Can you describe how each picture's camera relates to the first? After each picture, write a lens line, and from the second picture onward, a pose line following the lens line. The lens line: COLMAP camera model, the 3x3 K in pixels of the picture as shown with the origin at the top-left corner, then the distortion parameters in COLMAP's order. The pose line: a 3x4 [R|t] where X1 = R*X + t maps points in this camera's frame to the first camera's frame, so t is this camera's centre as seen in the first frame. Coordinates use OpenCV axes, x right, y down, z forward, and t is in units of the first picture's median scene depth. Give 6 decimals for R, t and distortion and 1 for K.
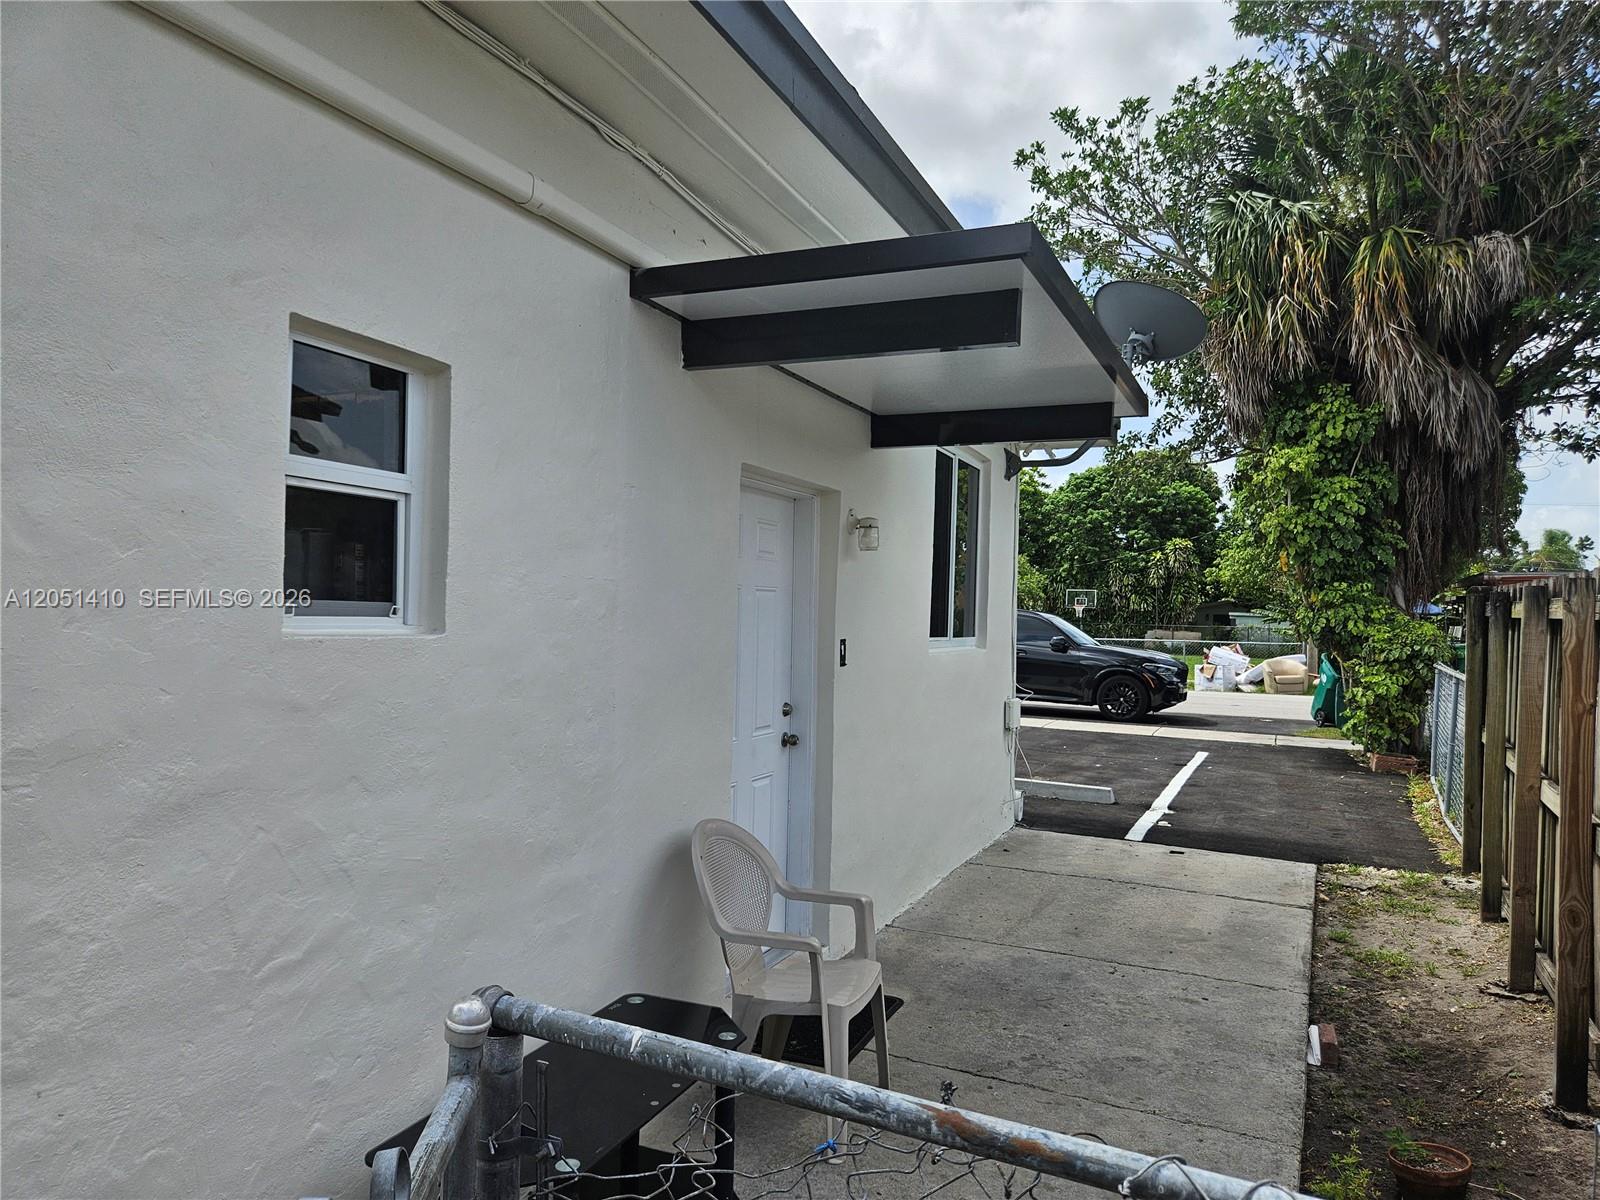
lens RADIAL K [[1073.5, 0, 800.0], [0, 1073.5, 600.0], [0, 0, 1]] dist [0.033795, 0.000400]
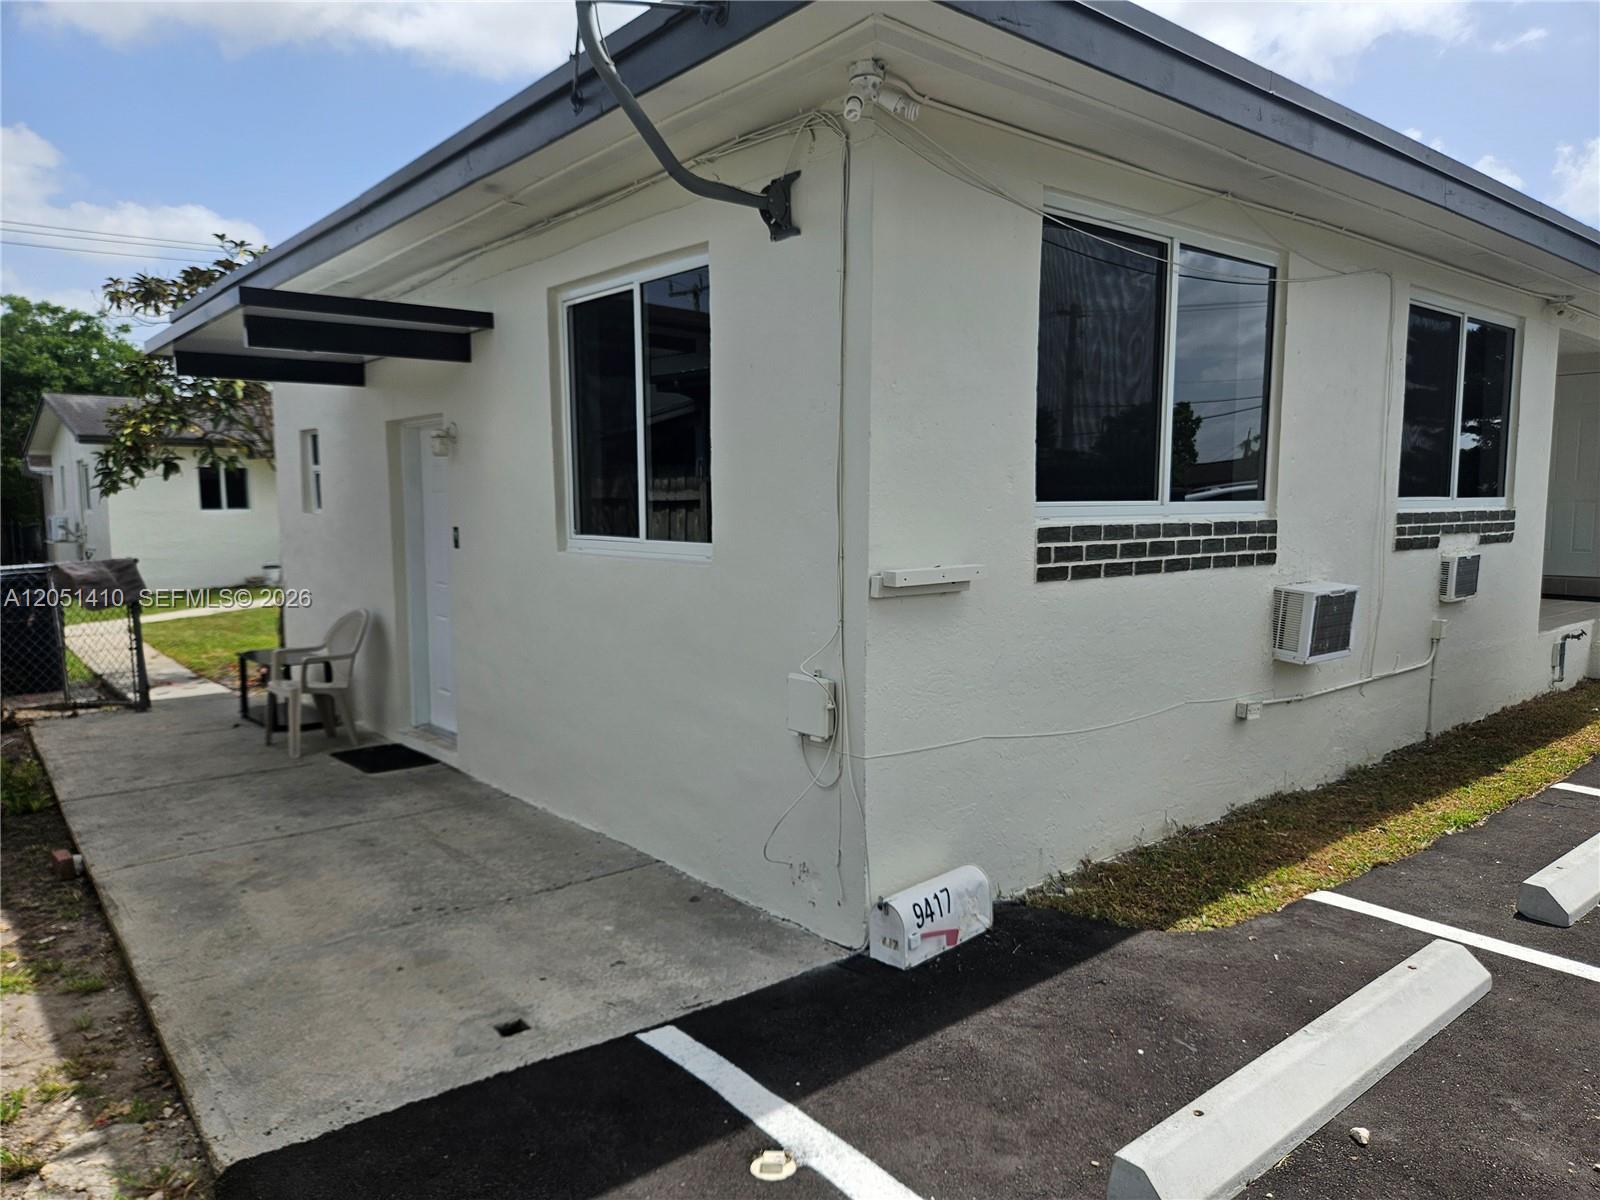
lens RADIAL K [[1086.2, 0, 782.6], [0, 1086.2, 598.1], [0, 0, 1]] dist [0.073259, -0.067001]
pose [[-0.444217, 0.051353, -0.894446, 0.949993], [-0.006497, 0.998145, 0.060533, 0.036205], [0.895896, 0.032701, -0.443059, 1.762057]]
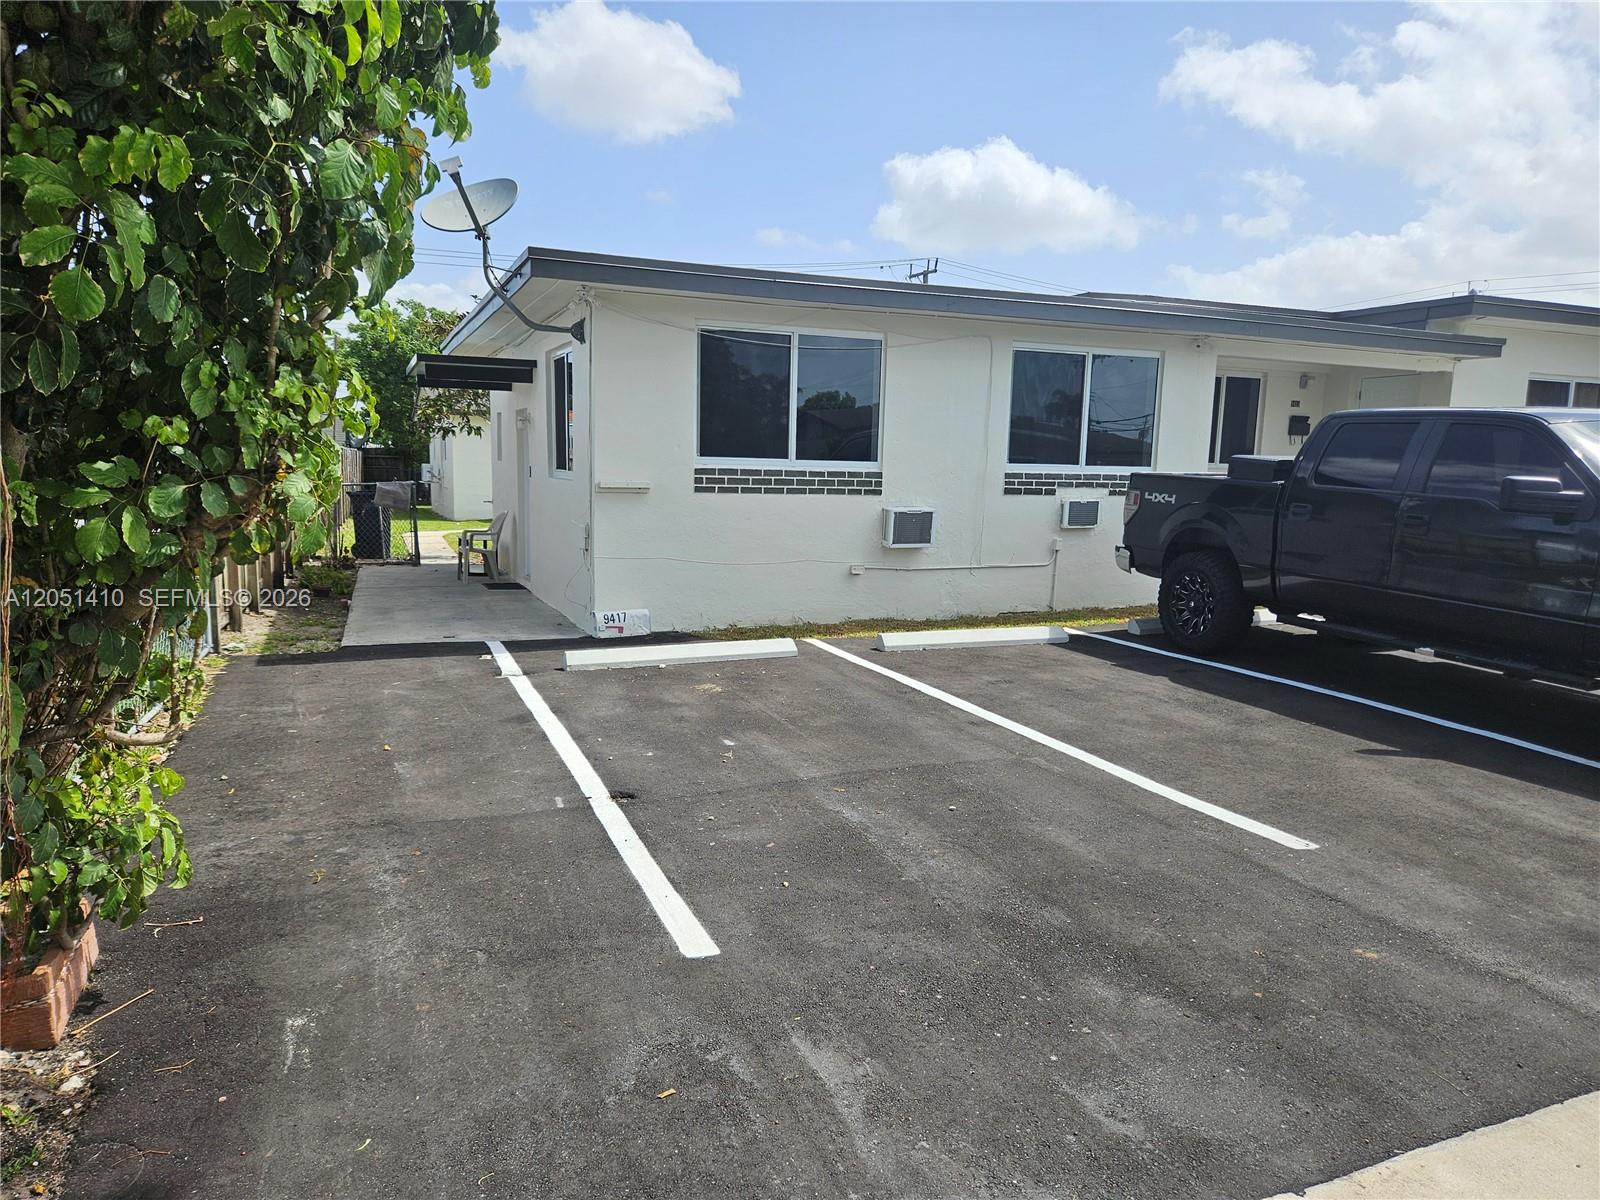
lens RADIAL K [[1086.2, 0, 782.6], [0, 1086.2, 598.1], [0, 0, 1]] dist [0.073259, -0.067001]
pose [[-0.691879, 0.041678, -0.720810, 1.355696], [-0.041166, 0.994431, 0.097012, 0.064844], [0.720839, 0.096794, -0.686310, 2.927406]]
